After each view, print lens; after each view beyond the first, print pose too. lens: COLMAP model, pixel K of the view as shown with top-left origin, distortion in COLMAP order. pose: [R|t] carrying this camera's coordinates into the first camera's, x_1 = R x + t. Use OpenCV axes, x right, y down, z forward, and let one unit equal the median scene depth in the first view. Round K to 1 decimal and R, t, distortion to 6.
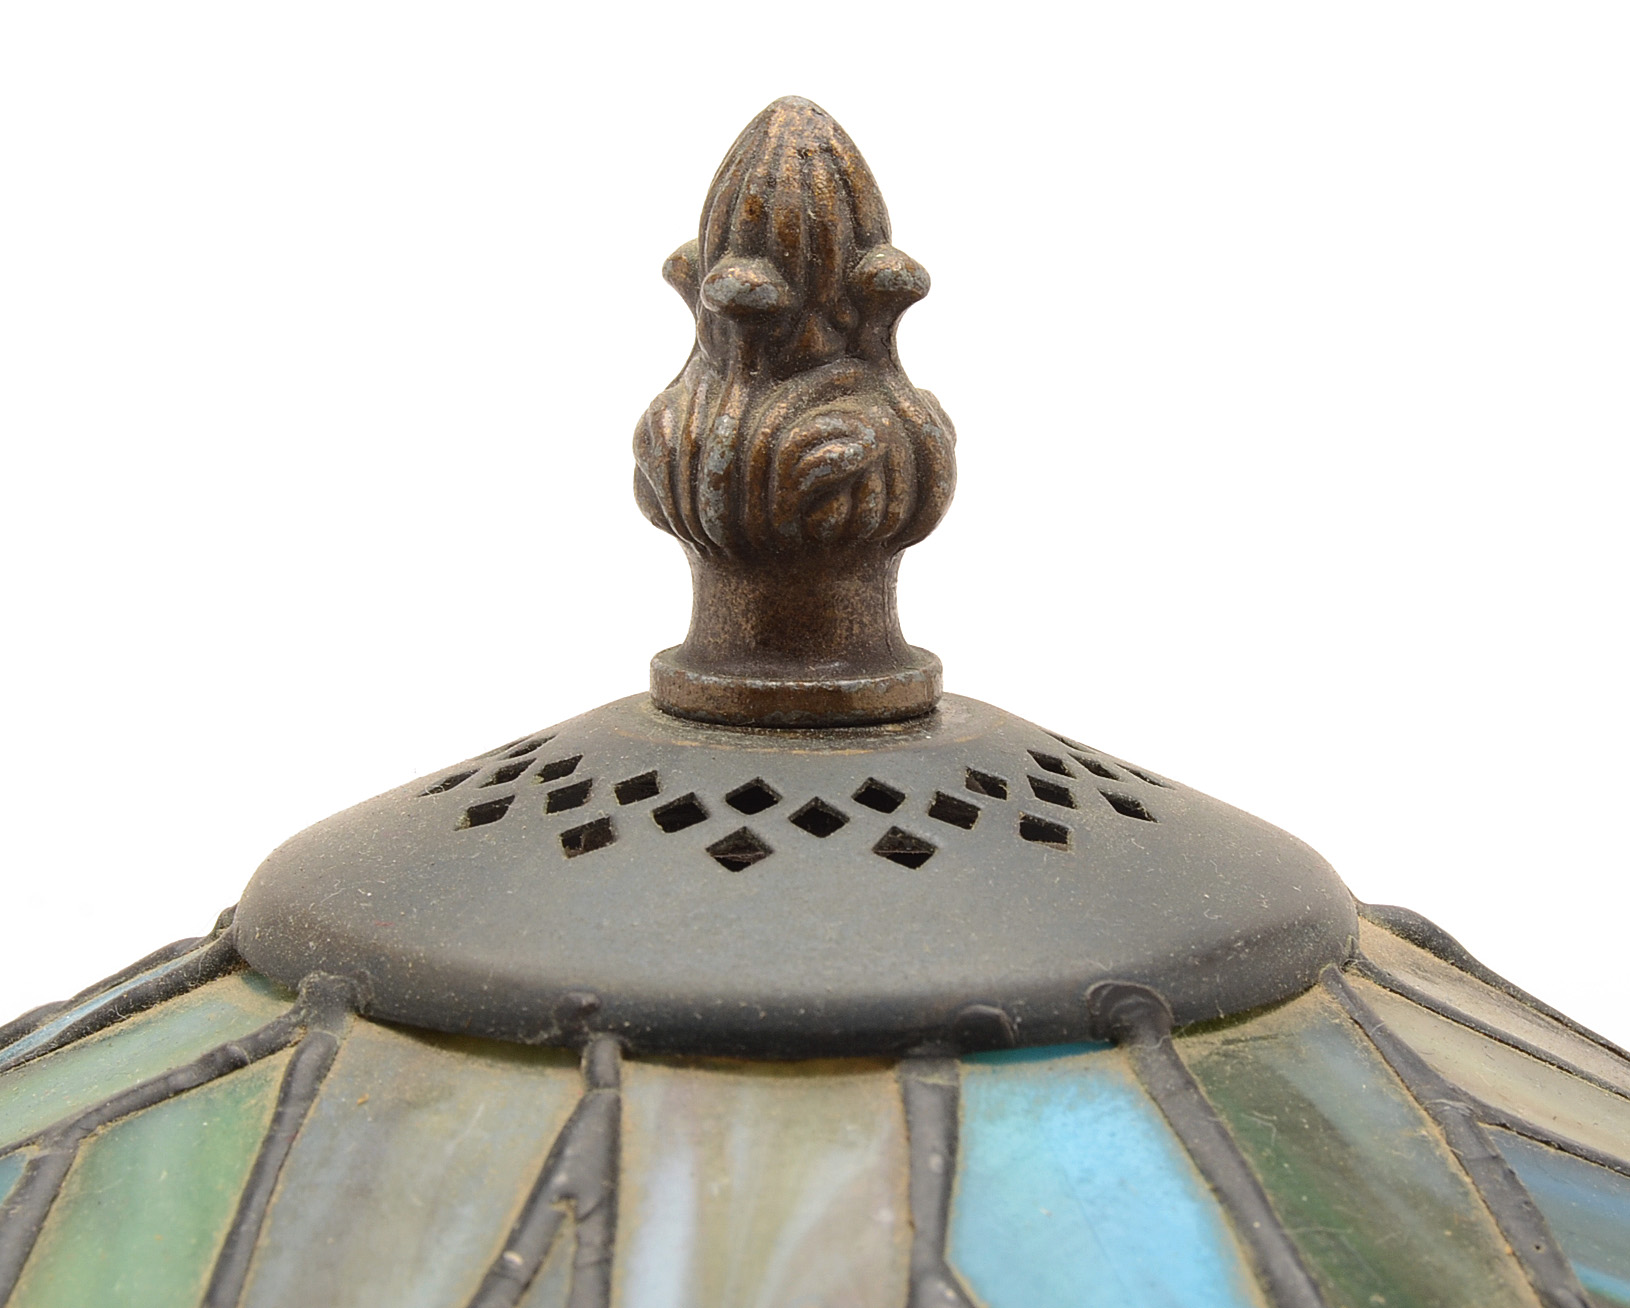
lens RADIAL K [[5178.4, 0, 814.4], [0, 5178.4, 656.3], [0, 0, 1]] dist [-0.057120, 0.000000]
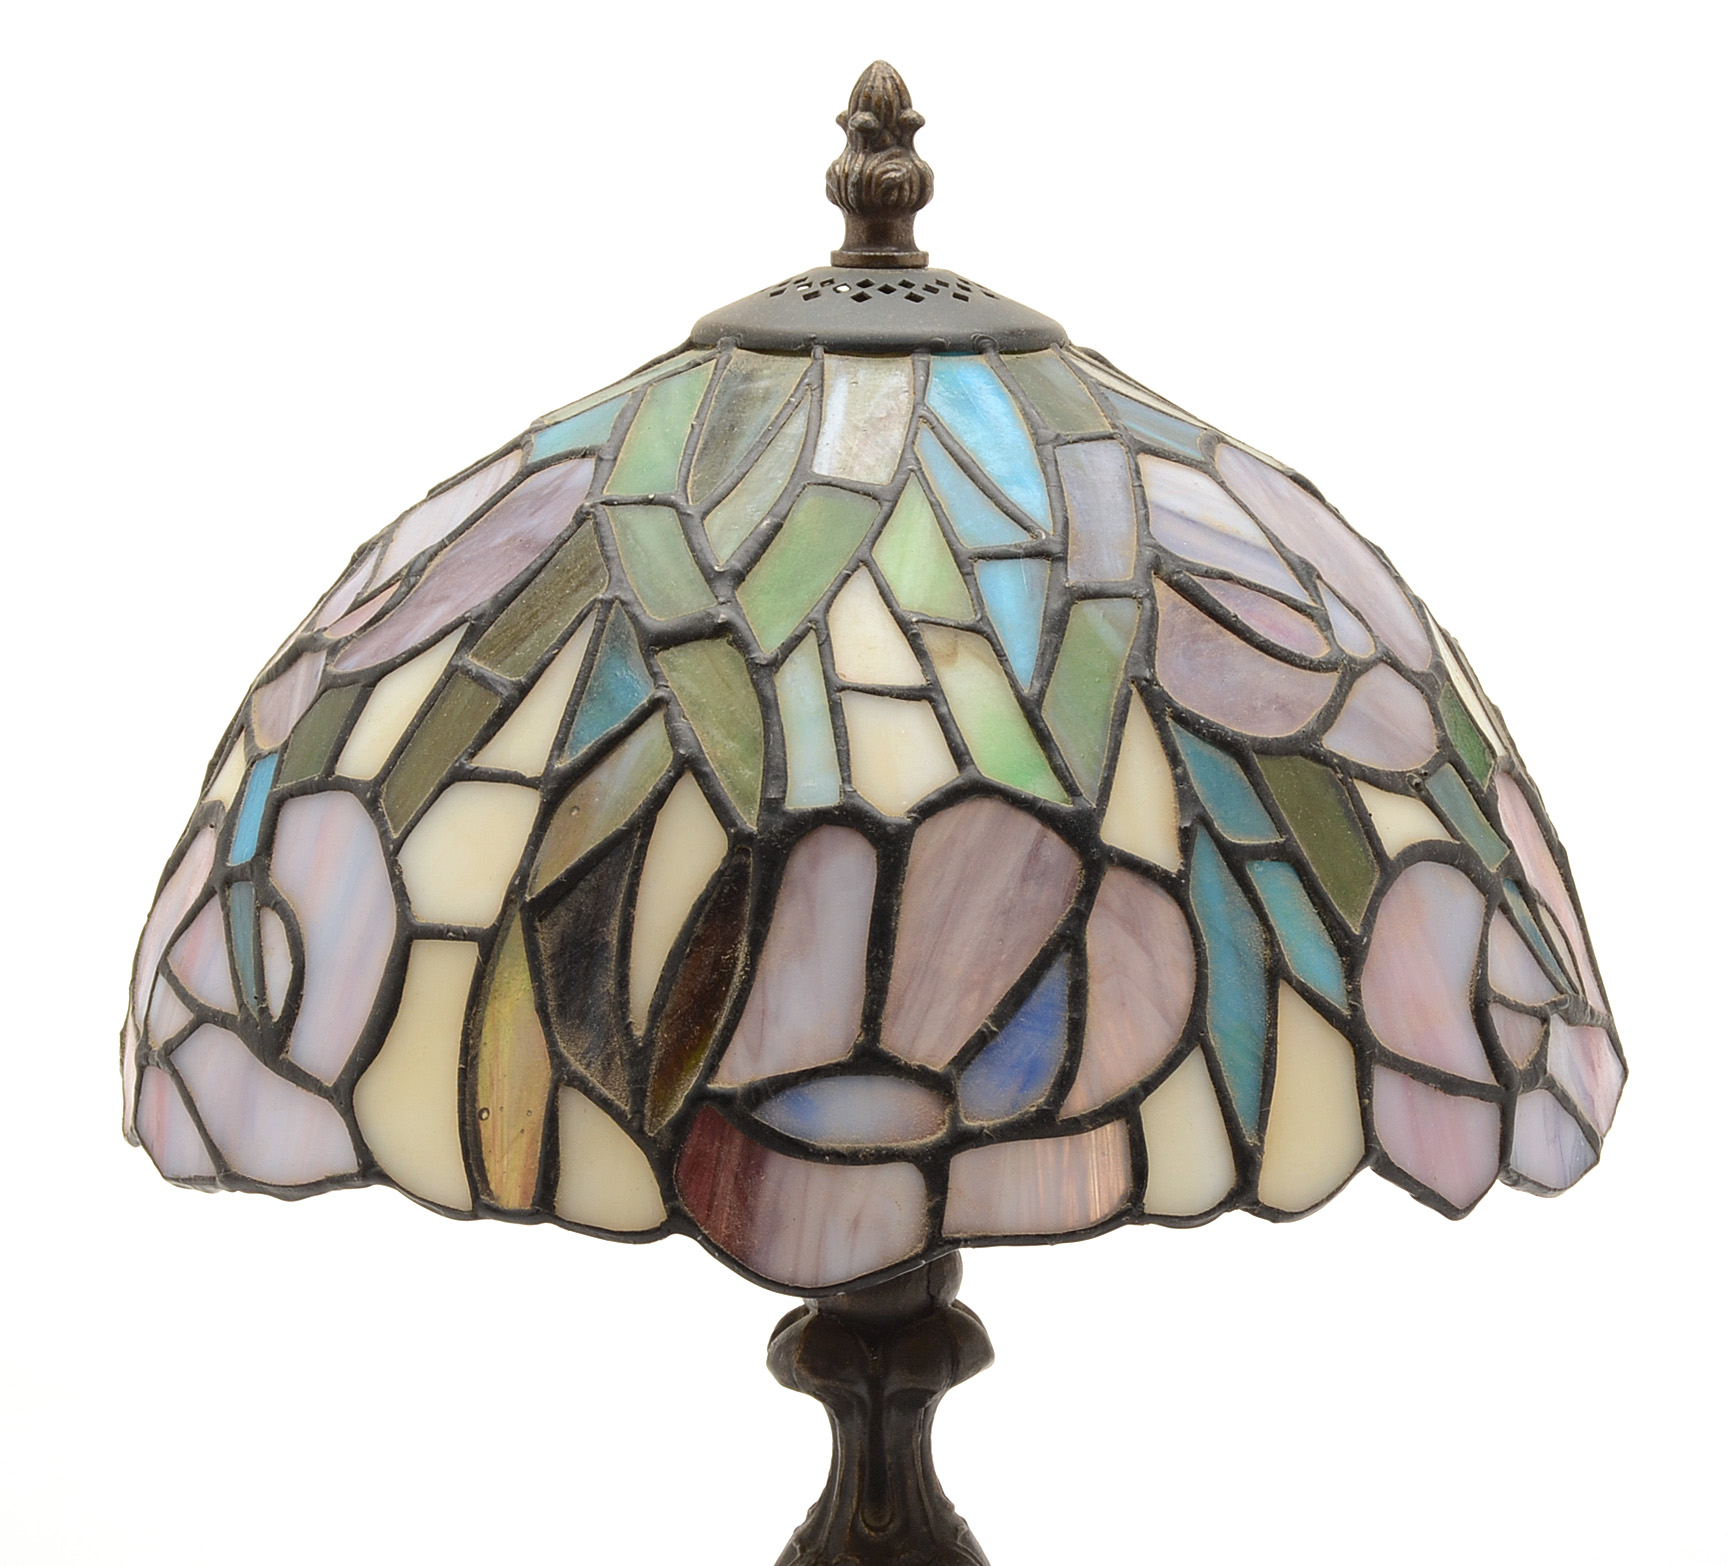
lens RADIAL K [[5533.1, 0, 860.0], [0, 5533.1, 774.2], [0, 0, 1]] dist [0.007957, 0.000000]
pose [[0.999956, 0.007274, -0.005902, 0.006254], [-0.007471, 0.999388, -0.034170, 0.419940], [0.005650, 0.034213, 0.999399, -2.214988]]
